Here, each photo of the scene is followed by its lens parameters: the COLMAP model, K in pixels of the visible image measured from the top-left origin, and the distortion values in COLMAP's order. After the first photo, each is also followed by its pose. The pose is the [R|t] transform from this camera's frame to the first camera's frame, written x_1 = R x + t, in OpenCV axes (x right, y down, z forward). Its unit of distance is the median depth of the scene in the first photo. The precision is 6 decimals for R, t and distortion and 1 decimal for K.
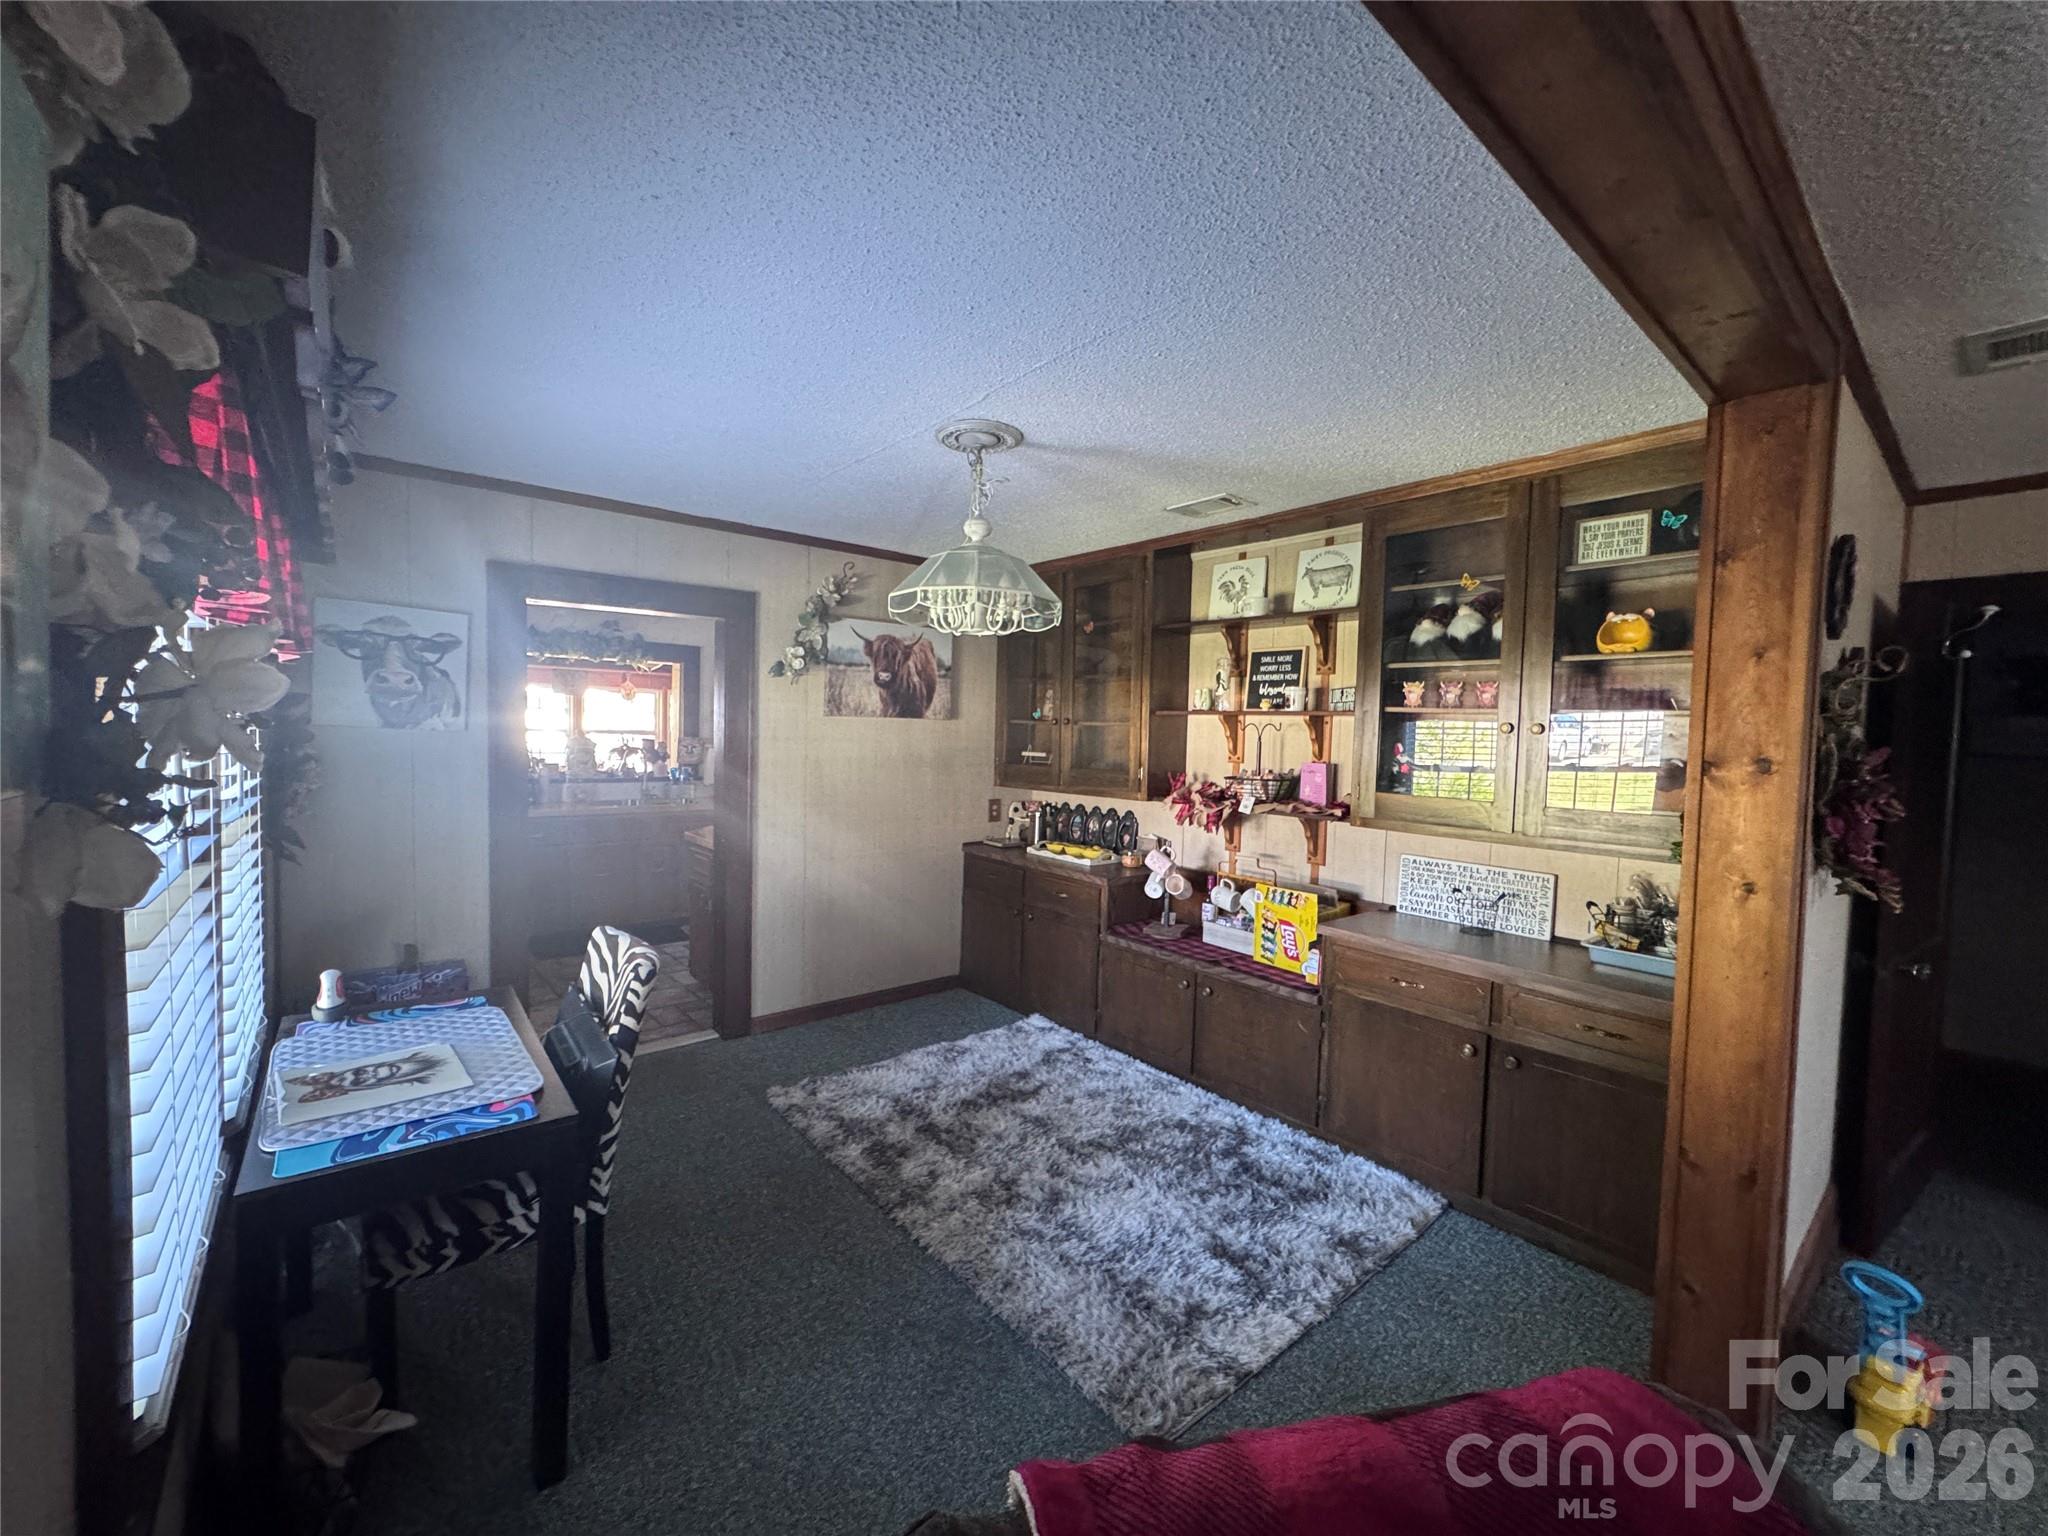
lens RADIAL K [[816.4, 0, 1024.5], [0, 816.4, 763.4], [0, 0, 1]] dist [-0.000629, 0.000286]
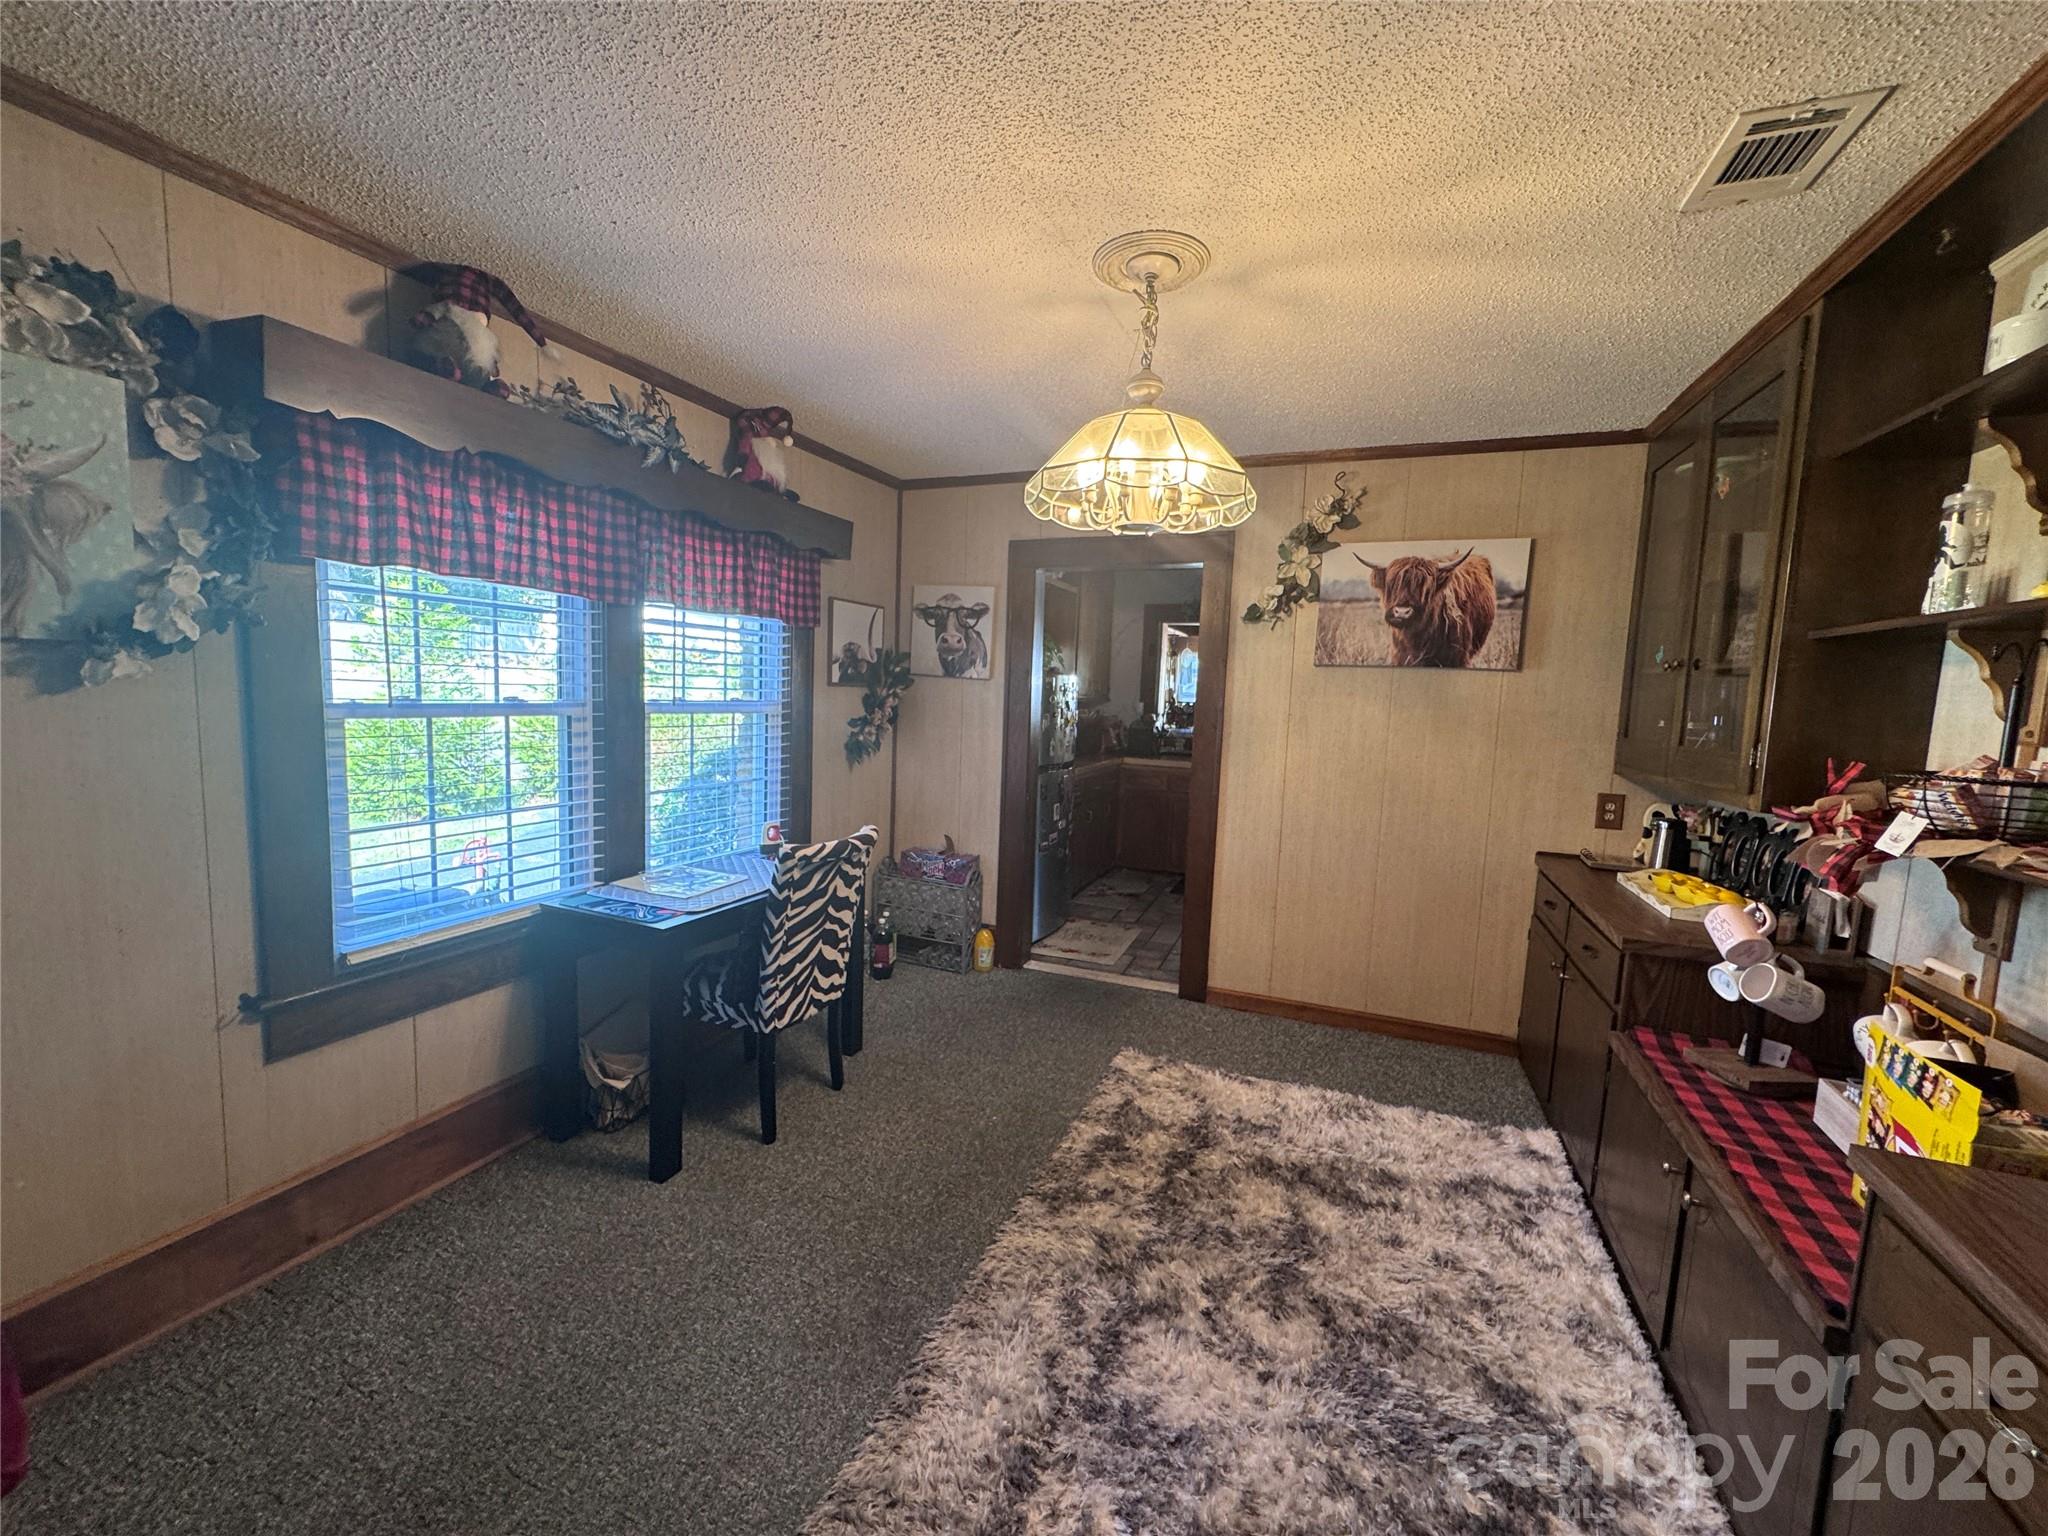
lens RADIAL K [[816.4, 0, 1024.6], [0, 816.4, 766.6], [0, 0, 1]] dist [-0.000629, 0.000286]
pose [[0.469870, 0.078953, -0.879198, 0.427952], [-0.060242, 0.996538, 0.057295, 0.018598], [0.880677, 0.026044, 0.473000, 0.405415]]
